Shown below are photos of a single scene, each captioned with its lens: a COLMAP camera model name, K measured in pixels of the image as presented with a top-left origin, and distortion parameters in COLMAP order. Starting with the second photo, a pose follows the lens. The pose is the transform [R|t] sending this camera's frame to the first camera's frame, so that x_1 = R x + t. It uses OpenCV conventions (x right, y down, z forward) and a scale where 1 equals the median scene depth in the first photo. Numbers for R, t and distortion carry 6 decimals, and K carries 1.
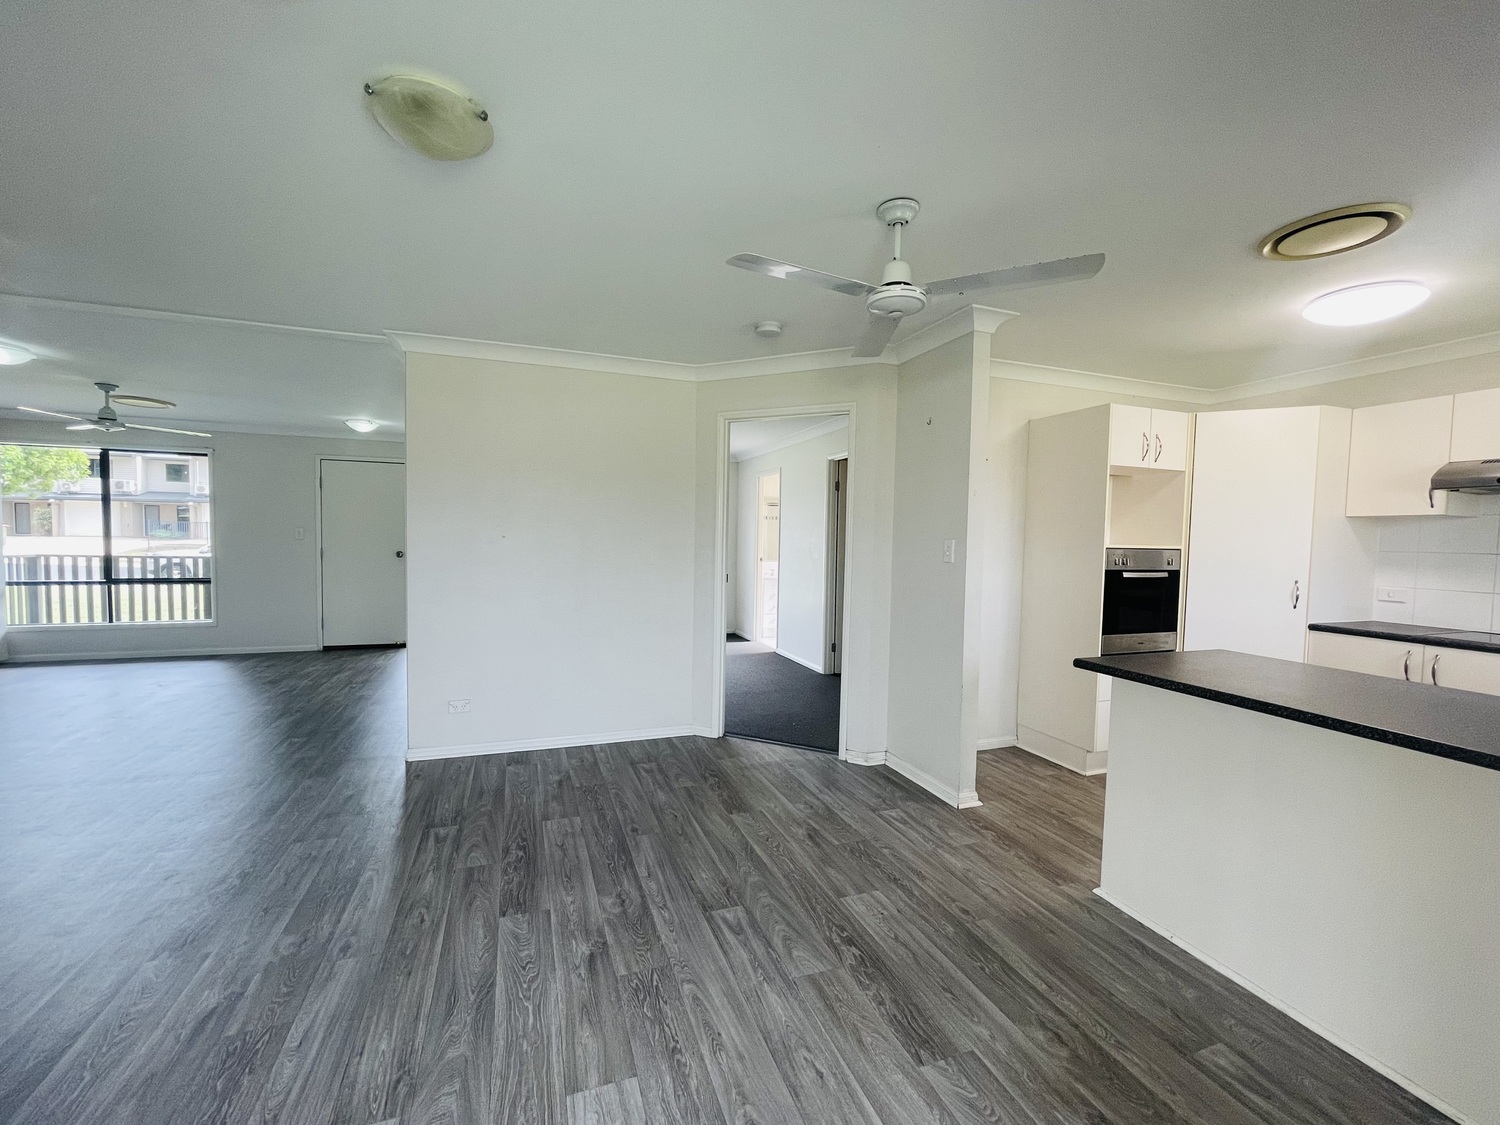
lens RADIAL K [[609.9, 0, 744.3], [0, 609.9, 573.1], [0, 0, 1]] dist [0.001639, 0.002418]
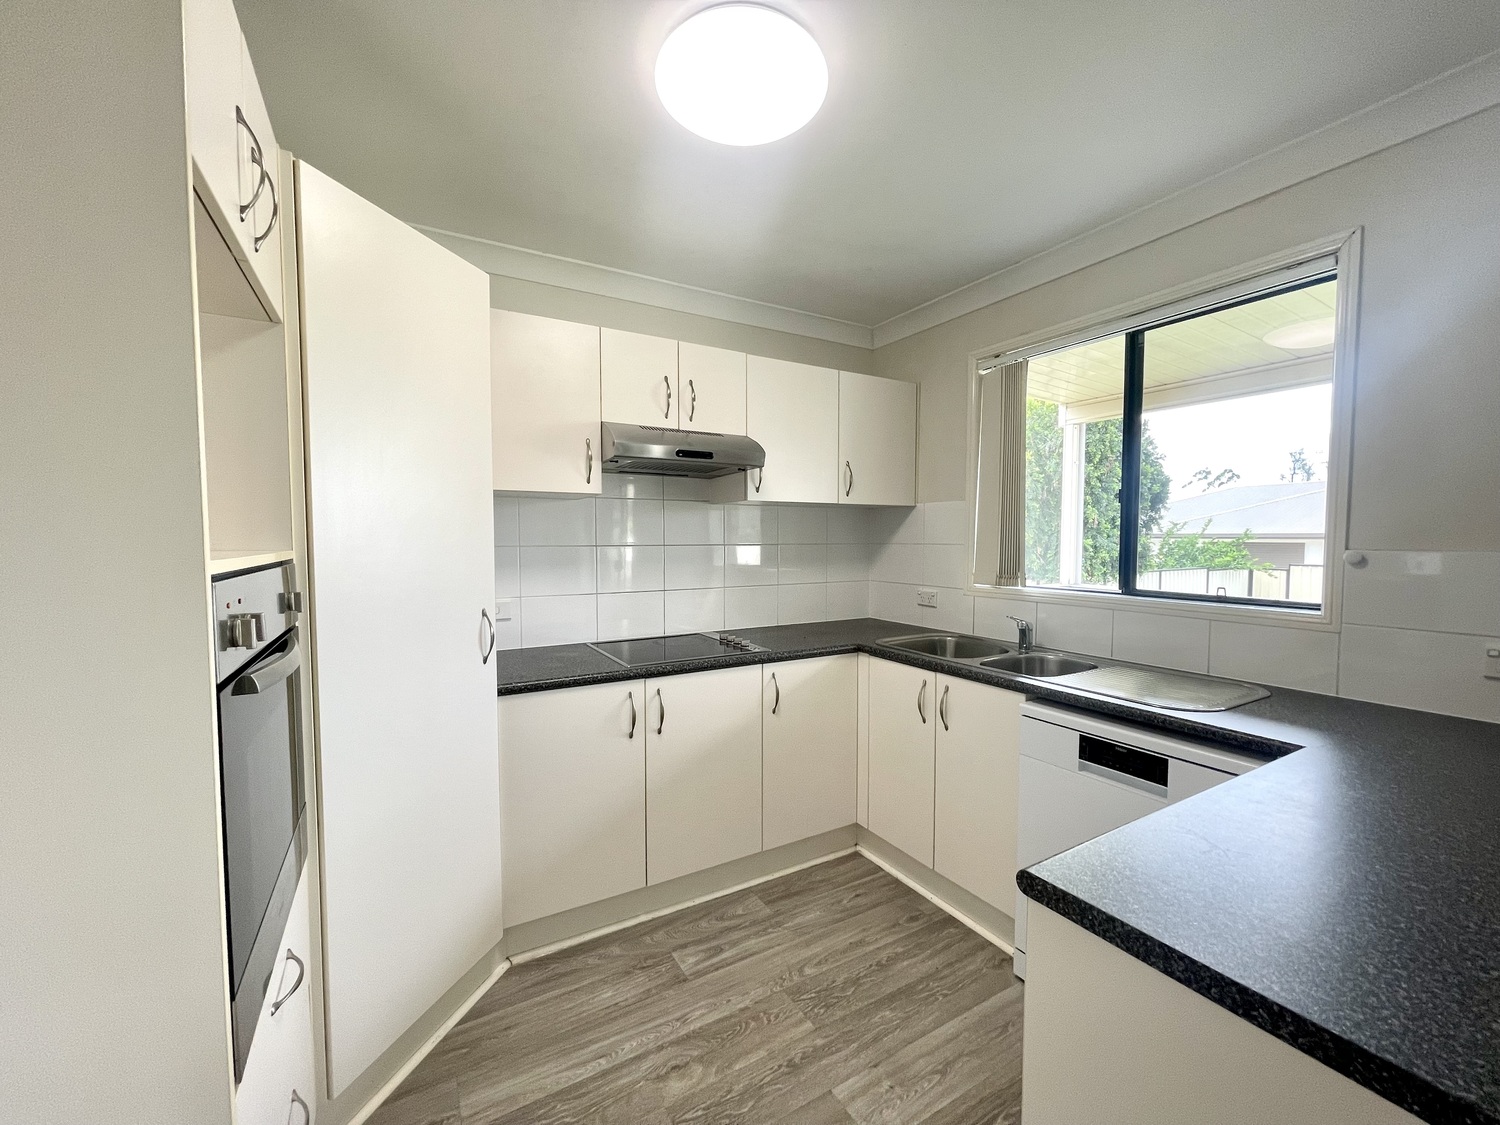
lens RADIAL K [[609.9, 0, 747.8], [0, 609.9, 561.8], [0, 0, 1]] dist [0.001639, 0.002418]
pose [[-0.173393, -0.062949, 0.982839, -1.059395], [0.042394, 0.996553, 0.071306, -0.103105], [-0.983940, 0.054030, -0.170126, 1.239736]]
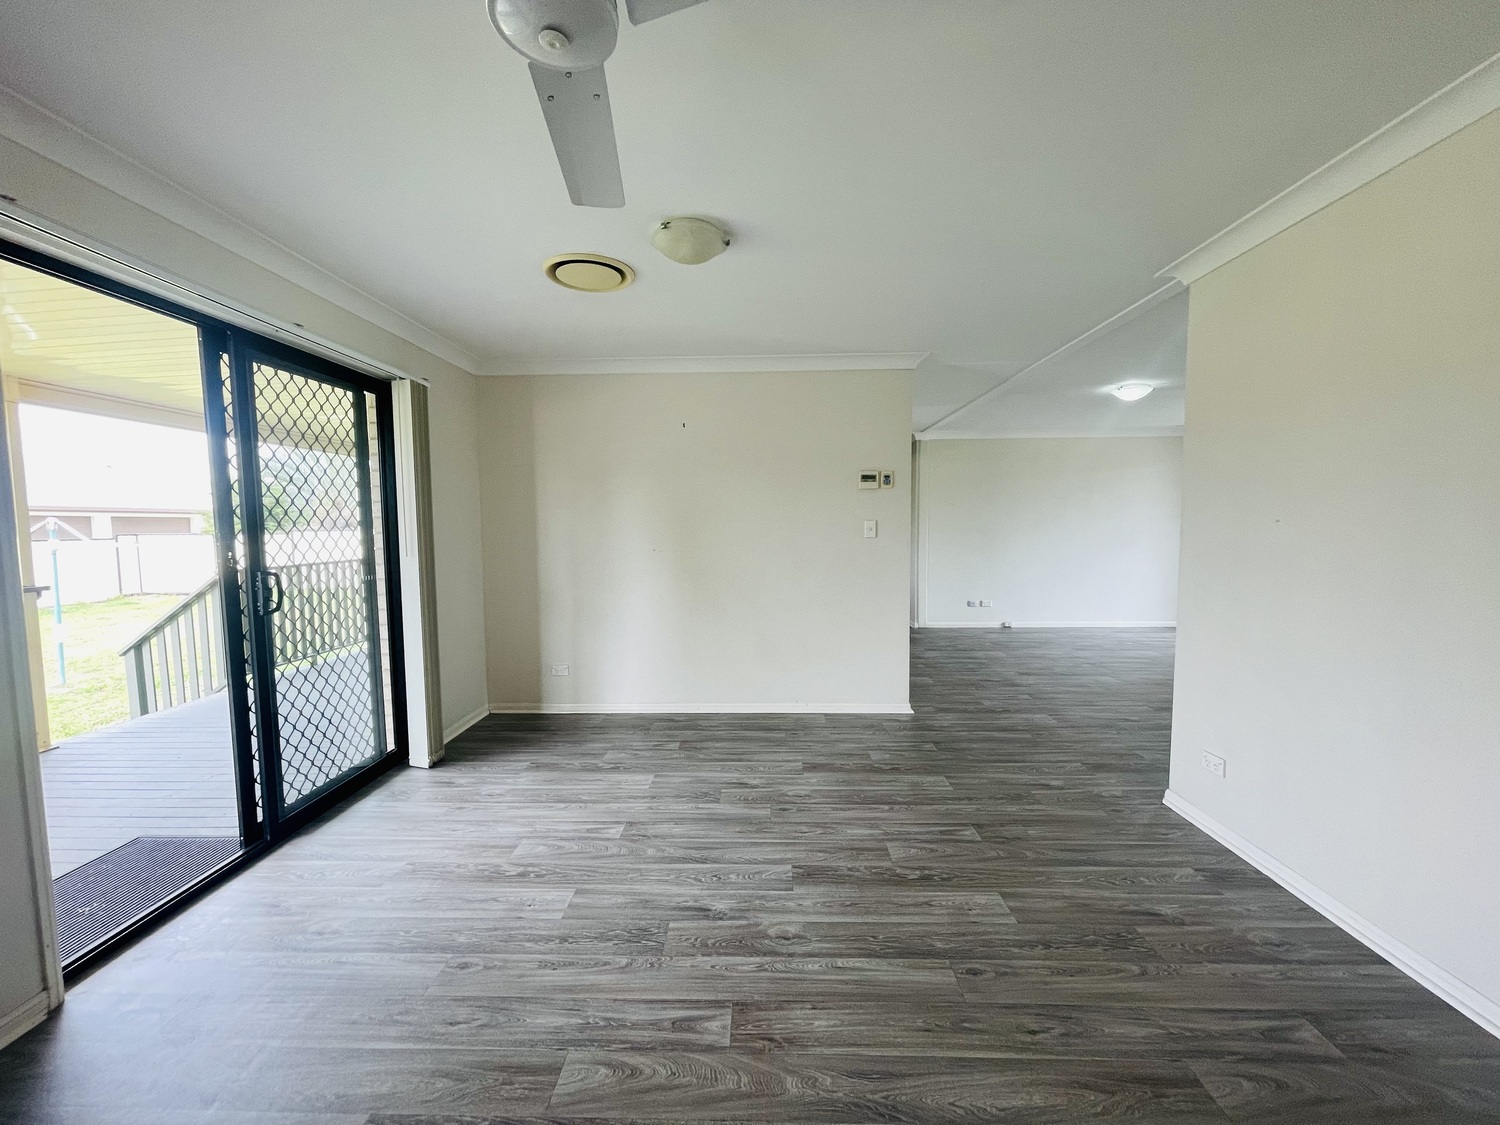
lens RADIAL K [[609.9, 0, 746.0], [0, 609.9, 571.3], [0, 0, 1]] dist [0.001639, 0.002418]
pose [[-0.372048, 0.049135, -0.926912, 0.739850], [-0.041533, 0.996717, 0.069506, -0.048917], [0.927284, 0.064357, -0.368786, 1.518519]]
